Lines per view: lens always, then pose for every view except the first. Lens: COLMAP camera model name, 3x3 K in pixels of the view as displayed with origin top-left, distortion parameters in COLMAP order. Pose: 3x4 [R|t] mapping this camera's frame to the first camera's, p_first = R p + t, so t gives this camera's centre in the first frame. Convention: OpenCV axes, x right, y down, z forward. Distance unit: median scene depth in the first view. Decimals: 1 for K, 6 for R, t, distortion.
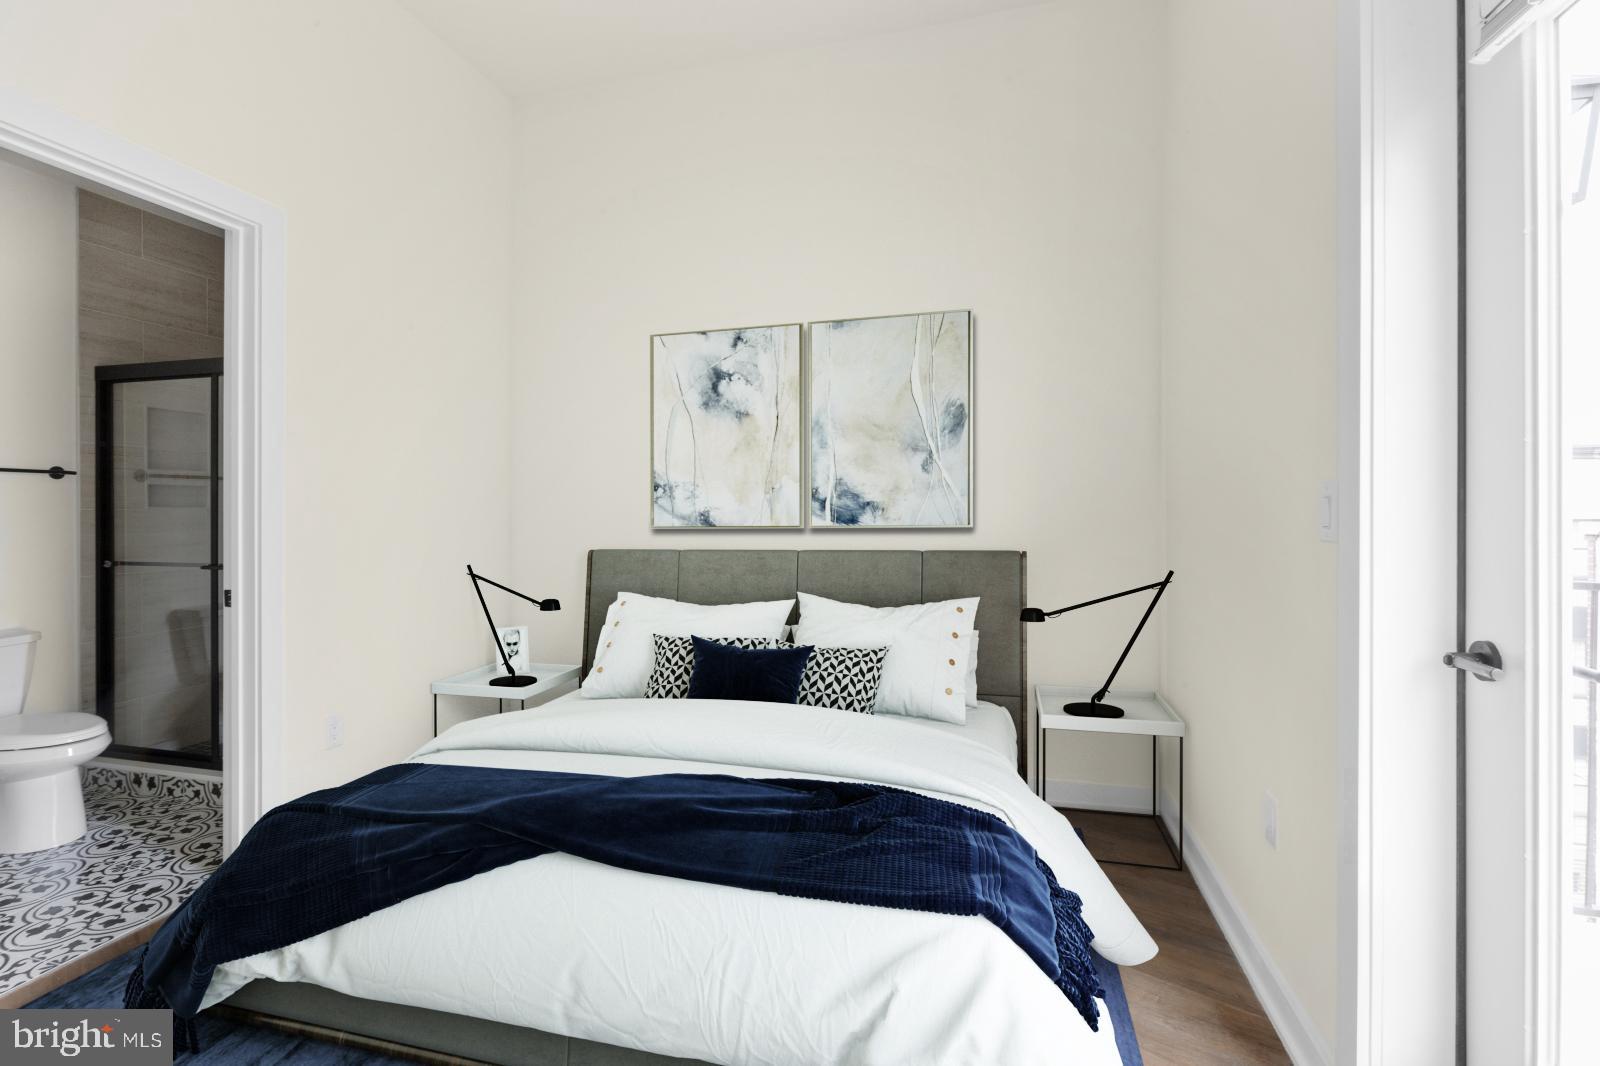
lens RADIAL K [[741.4, 0, 798.7], [0, 741.4, 511.1], [0, 0, 1]] dist [0.001613, 0.000582]
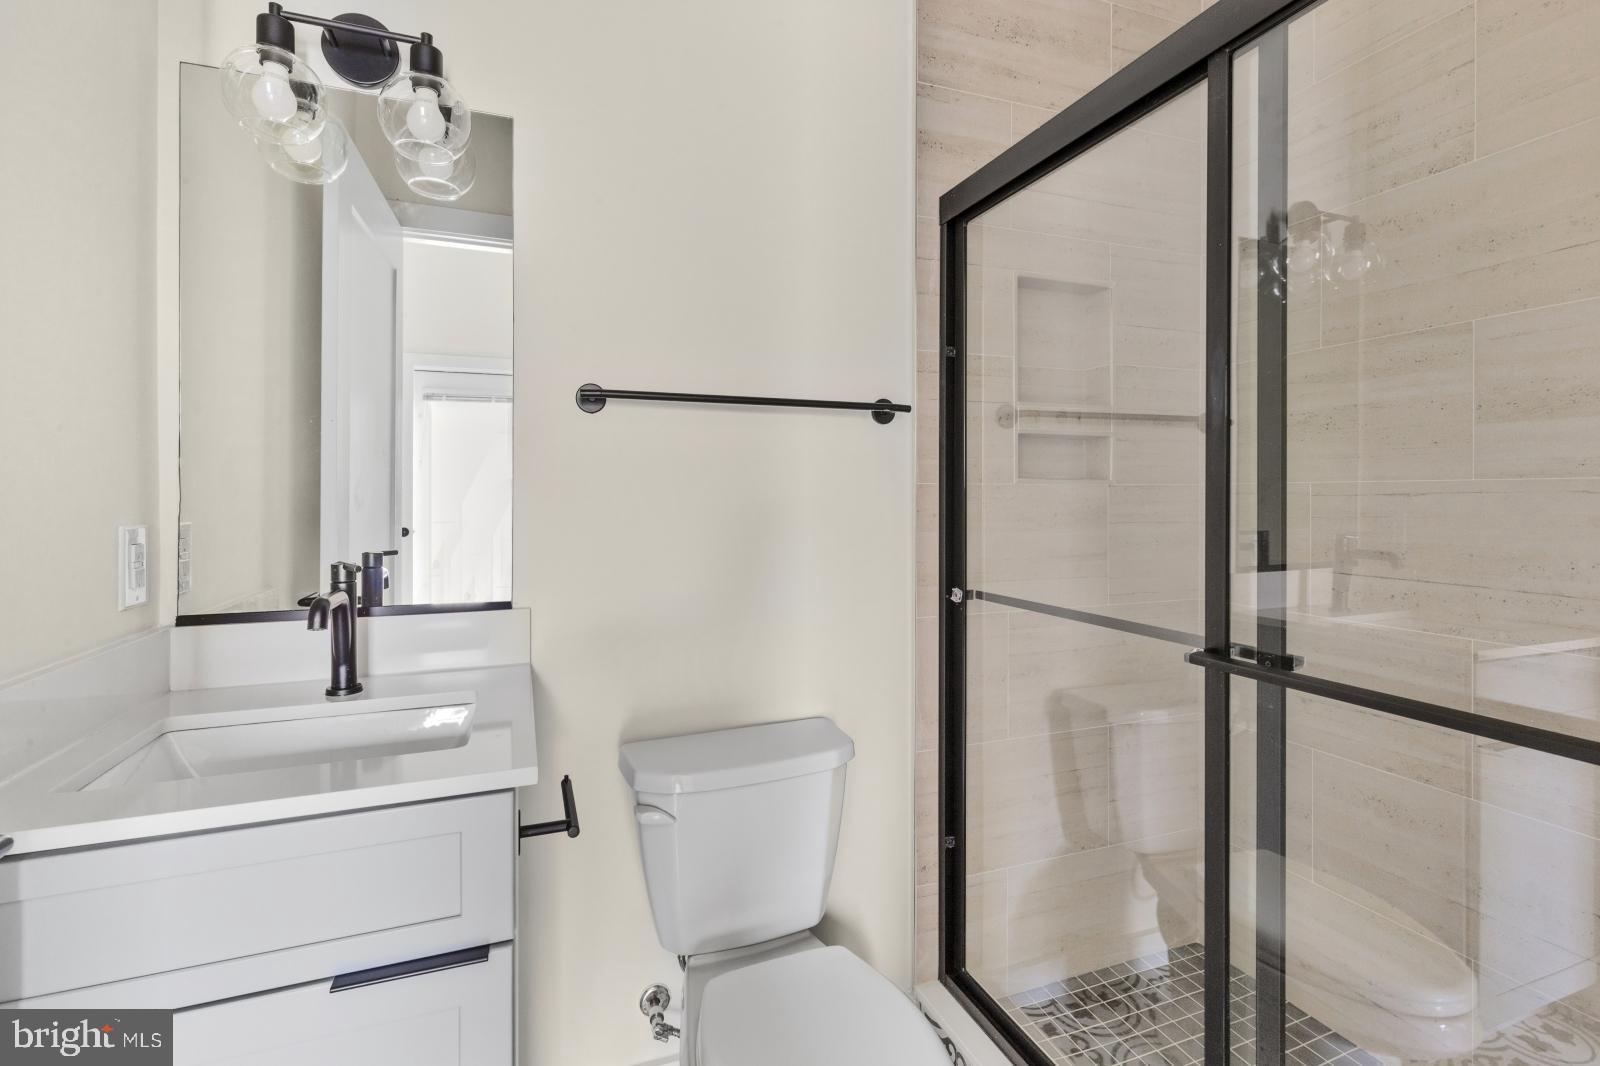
lens RADIAL K [[740.2, 0, 786.0], [0, 740.2, 490.5], [0, 0, 1]] dist [-0.001628, -0.000143]
pose [[0.578982, 0.005251, -0.815323, -0.594870], [-0.004571, 0.999984, 0.003194, 0.001419], [0.815327, 0.001877, 0.578997, 0.622227]]
